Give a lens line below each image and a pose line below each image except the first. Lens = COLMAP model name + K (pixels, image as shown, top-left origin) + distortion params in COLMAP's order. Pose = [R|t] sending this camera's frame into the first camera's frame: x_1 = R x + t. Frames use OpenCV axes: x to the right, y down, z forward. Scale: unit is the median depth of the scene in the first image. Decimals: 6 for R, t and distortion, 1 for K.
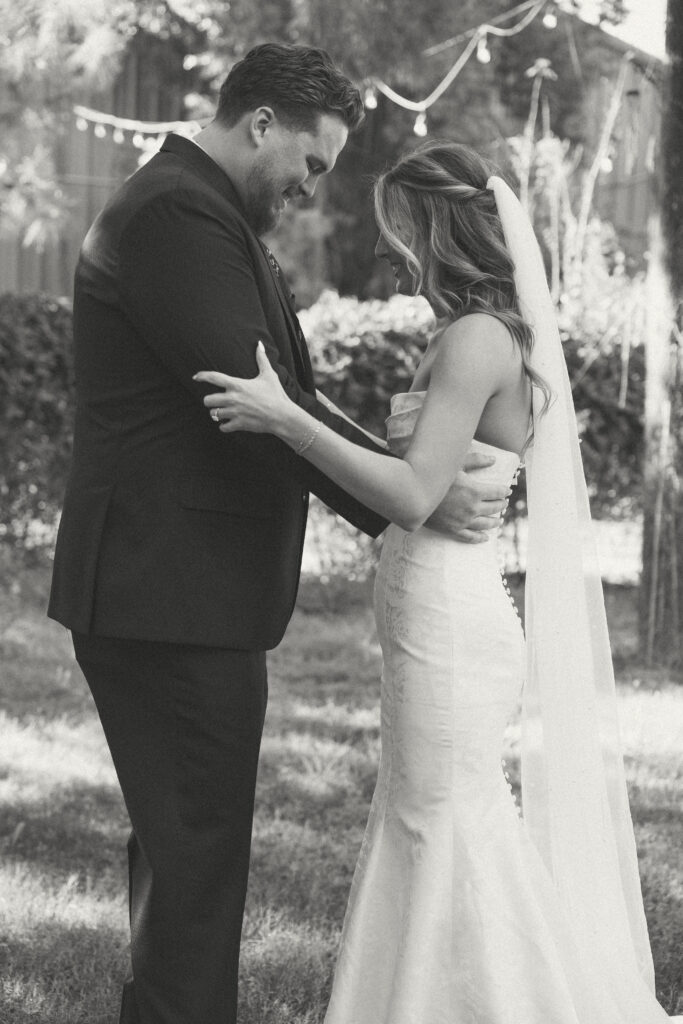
lens RADIAL K [[1610.9, 0, 341.3], [0, 1610.9, 510.9], [0, 0, 1]] dist [0.036157, 0.000000]
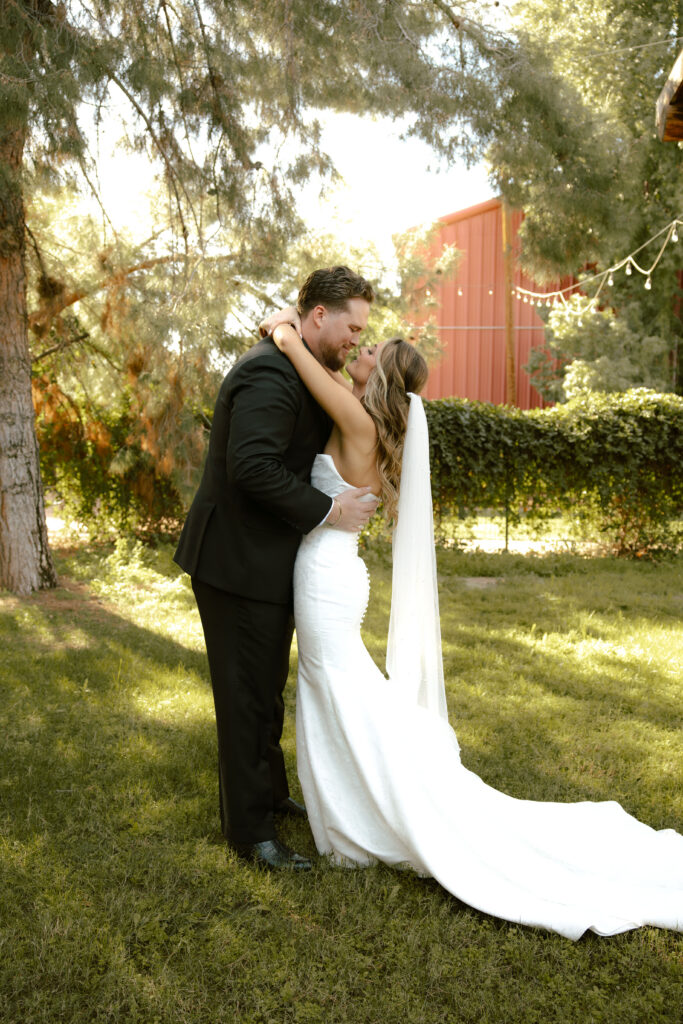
lens RADIAL K [[926.8, 0, 367.8], [0, 926.8, 540.7], [0, 0, 1]] dist [0.008865, 0.000000]
pose [[0.927475, 0.012650, -0.373670, 0.153198], [-0.003716, 0.999690, 0.024619, 0.001300], [0.373866, -0.021445, 0.927235, 0.007884]]
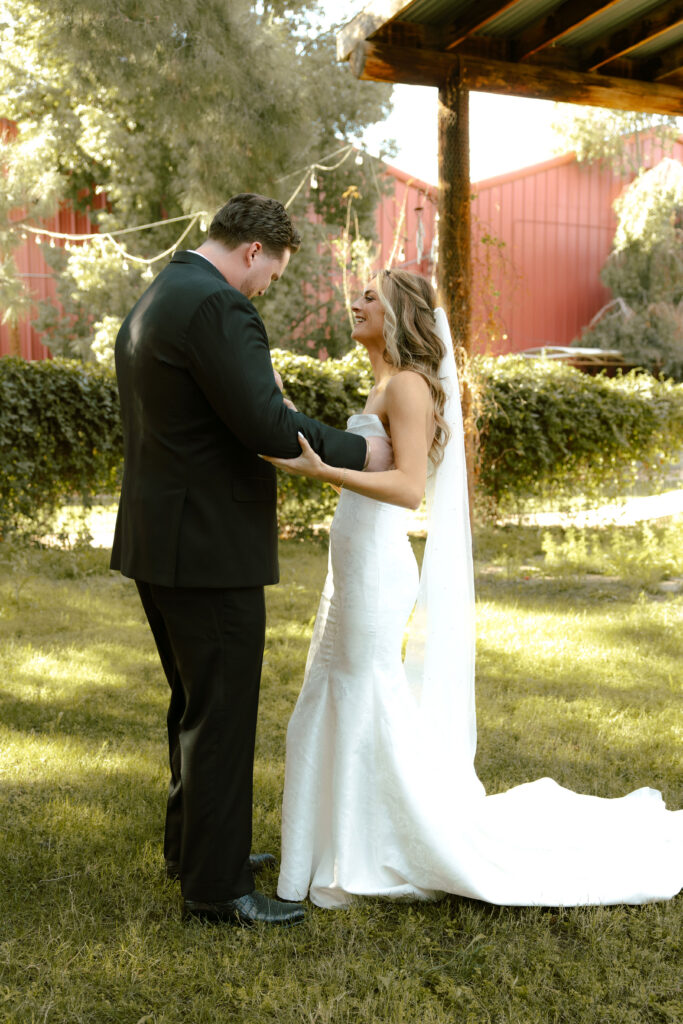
lens RADIAL K [[1108.2, 0, 342.6], [0, 1108.2, 555.1], [0, 0, 1]] dist [-0.008142, 0.000000]
pose [[0.992008, -0.057917, 0.112100, -0.019124], [0.051902, 0.997089, 0.055858, 0.000877], [-0.115009, -0.049593, 0.992126, -0.023211]]
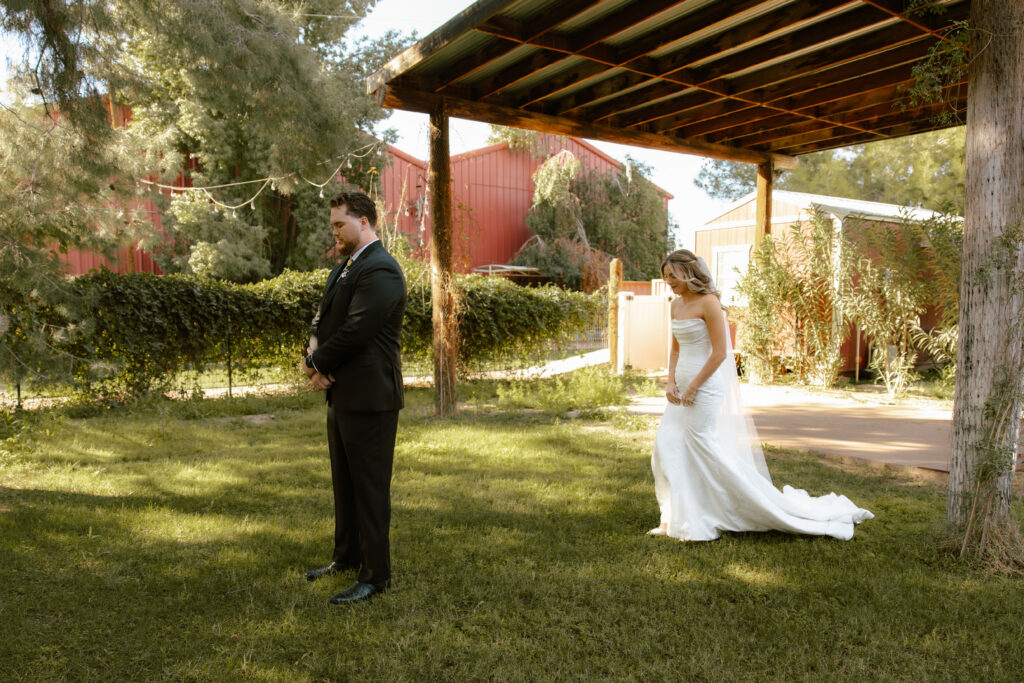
lens RADIAL K [[737.1, 0, 496.8], [0, 737.1, 376.7], [0, 0, 1]] dist [-0.010791, 0.003967]
pose [[0.952332, -0.070136, 0.296893, -0.045952], [0.061996, 0.997399, 0.036757, -0.003777], [-0.298698, -0.016598, 0.954203, -0.082299]]
